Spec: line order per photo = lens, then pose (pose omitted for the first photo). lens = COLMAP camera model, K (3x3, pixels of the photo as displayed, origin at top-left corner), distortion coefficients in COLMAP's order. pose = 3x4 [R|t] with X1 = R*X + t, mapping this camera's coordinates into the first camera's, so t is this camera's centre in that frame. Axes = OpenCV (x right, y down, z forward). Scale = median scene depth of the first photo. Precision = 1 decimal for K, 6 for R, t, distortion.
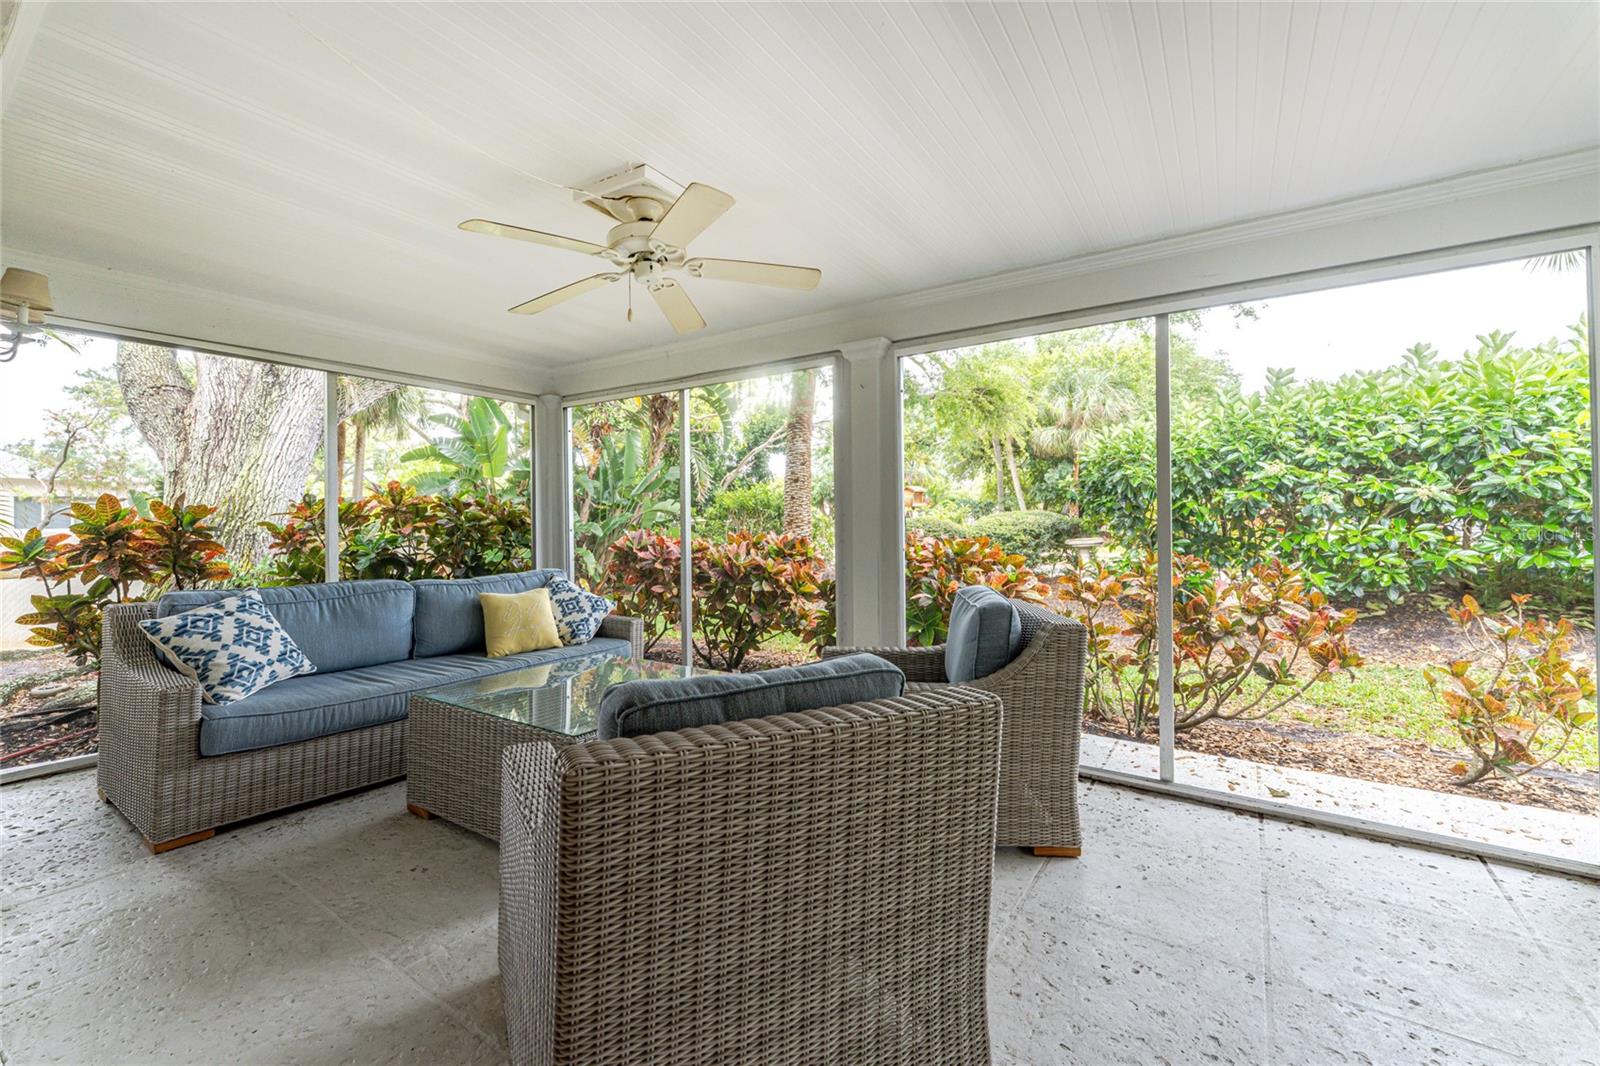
lens RADIAL K [[634.4, 0, 778.2], [0, 634.4, 504.0], [0, 0, 1]] dist [0.001090, -0.000320]
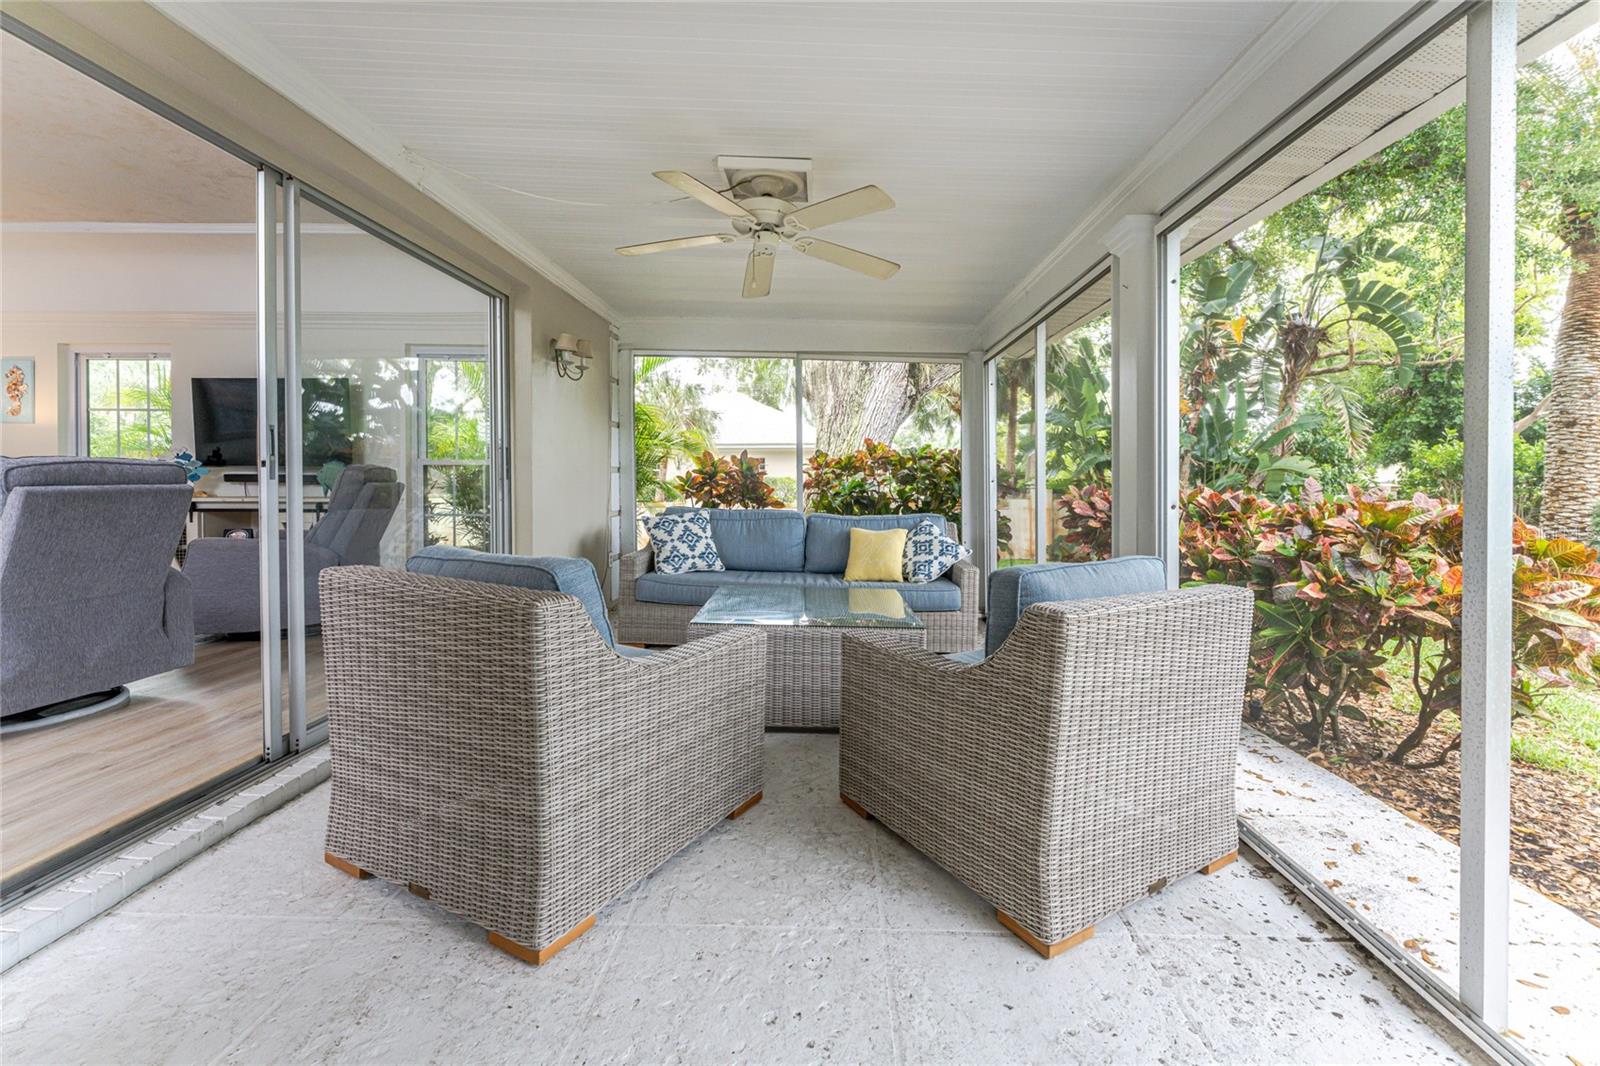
lens RADIAL K [[627.0, 0, 806.2], [0, 627.0, 472.5], [0, 0, 1]] dist [-0.001017, -0.000063]
pose [[0.616315, 0.009601, -0.787441, 0.350104], [0.000479, 0.999921, 0.012566, 0.018050], [0.787500, -0.008122, 0.616262, 0.173758]]
